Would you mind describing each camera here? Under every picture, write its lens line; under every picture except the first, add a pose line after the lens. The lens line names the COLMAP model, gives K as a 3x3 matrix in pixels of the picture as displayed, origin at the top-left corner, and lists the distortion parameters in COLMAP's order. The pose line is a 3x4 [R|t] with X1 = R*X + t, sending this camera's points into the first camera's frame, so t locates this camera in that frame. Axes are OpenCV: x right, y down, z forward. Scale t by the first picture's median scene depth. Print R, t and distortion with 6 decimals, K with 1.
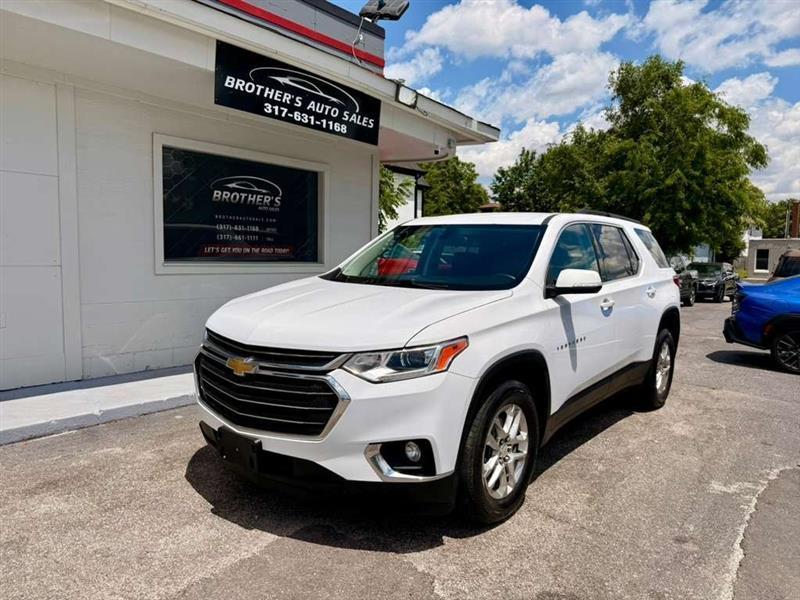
lens RADIAL K [[564.7, 0, 402.0], [0, 564.7, 305.5], [0, 0, 1]] dist [0.019602, -0.030818]
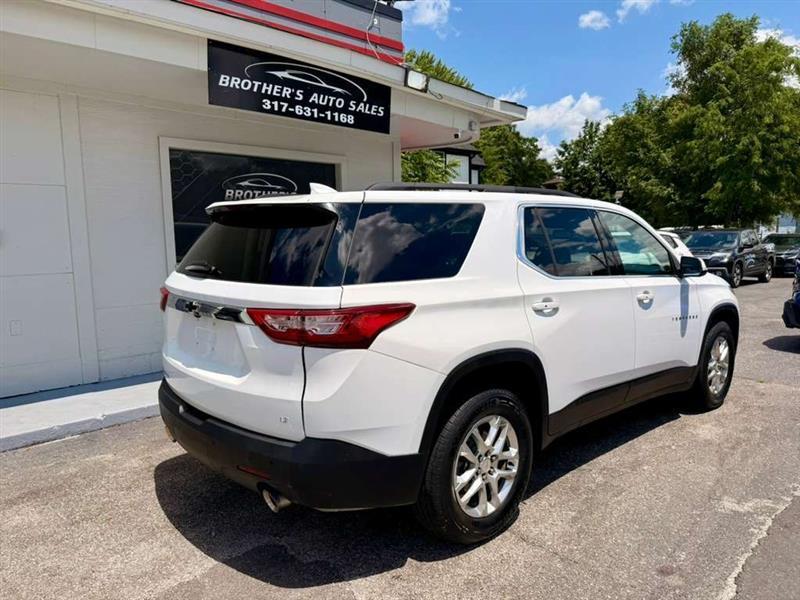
lens RADIAL K [[564.7, 0, 402.9], [0, 564.7, 302.1], [0, 0, 1]] dist [0.019602, -0.030818]
pose [[0.992662, -0.025811, -0.118136, 0.103051], [0.028909, 0.999280, 0.024591, -0.022038], [0.117416, -0.027826, 0.992693, 0.041551]]
